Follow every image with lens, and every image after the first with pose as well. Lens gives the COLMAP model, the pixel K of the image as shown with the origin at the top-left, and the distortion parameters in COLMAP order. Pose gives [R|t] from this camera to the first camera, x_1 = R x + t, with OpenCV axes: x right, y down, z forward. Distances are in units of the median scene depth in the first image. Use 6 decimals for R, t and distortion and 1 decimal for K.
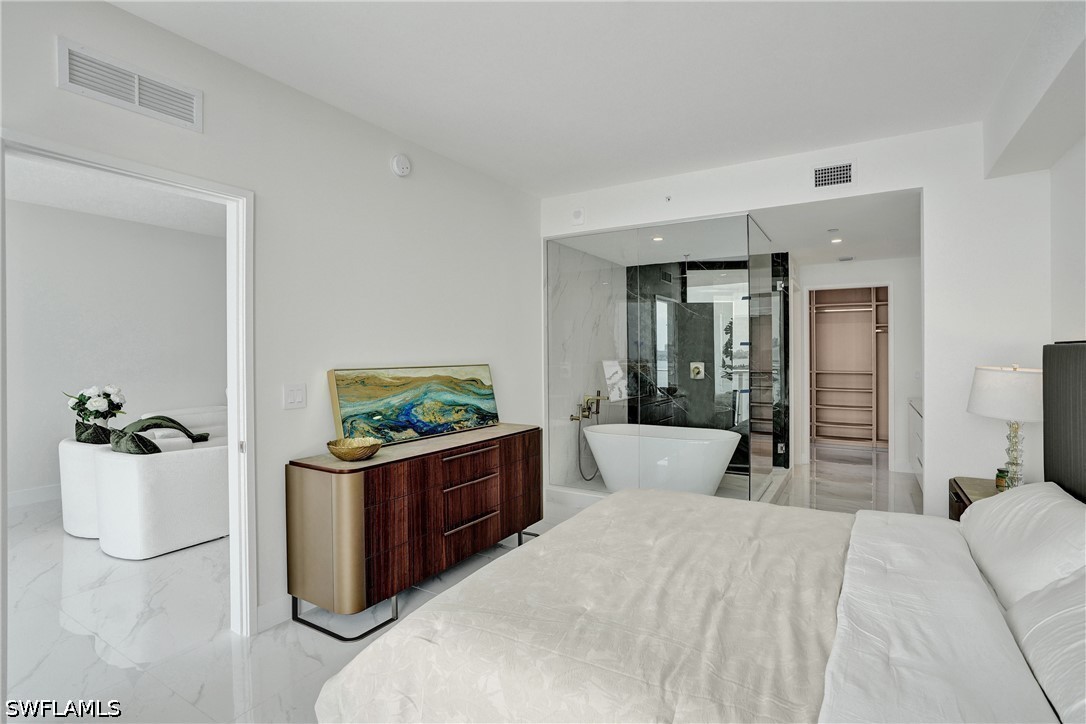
lens RADIAL K [[531.0, 0, 556.5], [0, 531.0, 324.1], [0, 0, 1]] dist [0.000153, 0.000130]
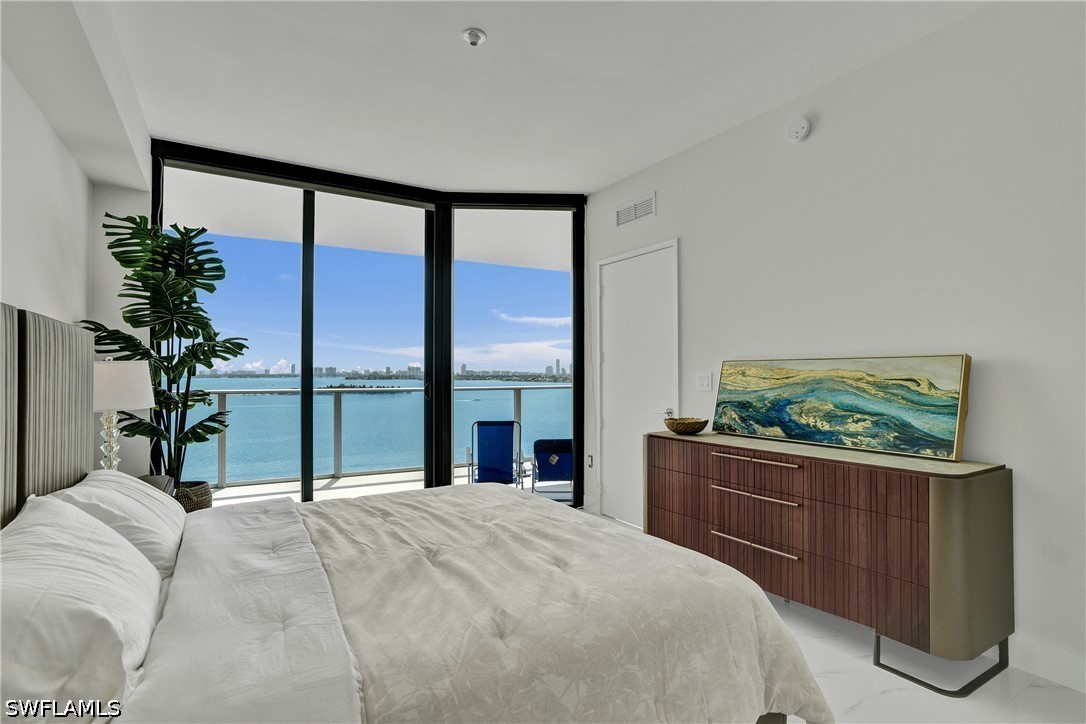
lens RADIAL K [[536.1, 0, 545.9], [0, 536.1, 370.1], [0, 0, 1]] dist [-0.018790, 0.000440]
pose [[-0.472930, 0.001819, -0.881098, 0.680699], [0.053070, 0.998241, -0.026425, 0.101369], [0.879500, -0.059257, -0.472195, 1.050683]]
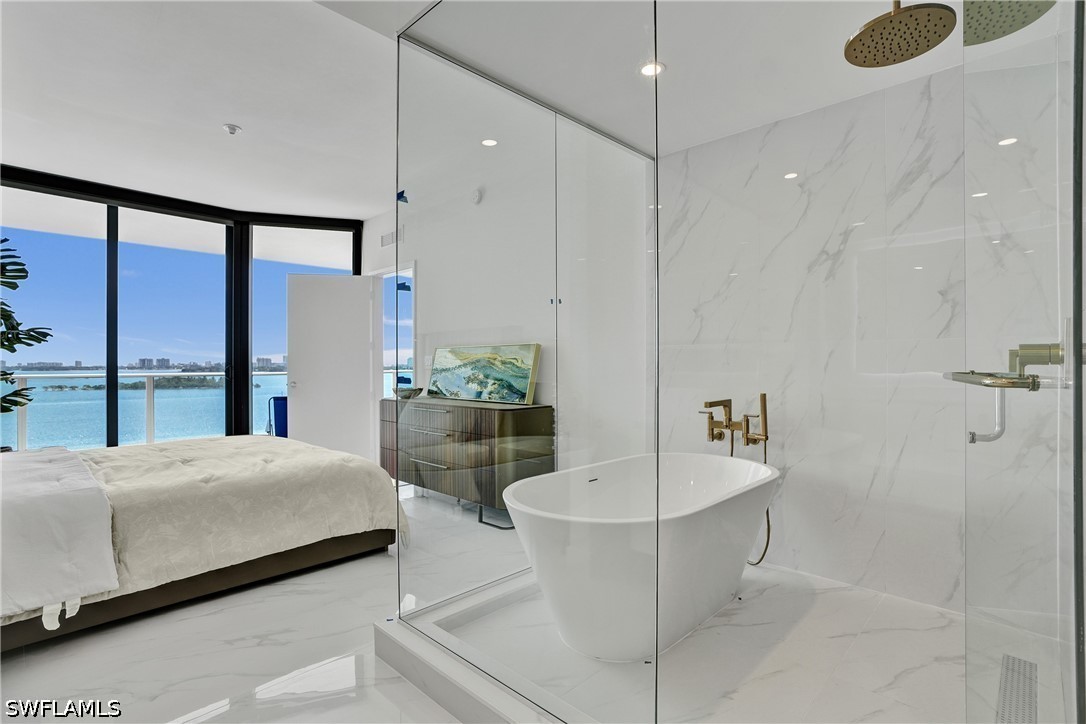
lens RADIAL K [[524.4, 0, 546.4], [0, 524.4, 364.3], [0, 0, 1]] dist [-0.058784, 0.031150]
pose [[-0.229792, 0.008227, -0.973205, 0.965572], [0.059162, 0.998233, -0.005530, 0.145934], [0.971440, -0.058847, -0.229872, 1.492750]]
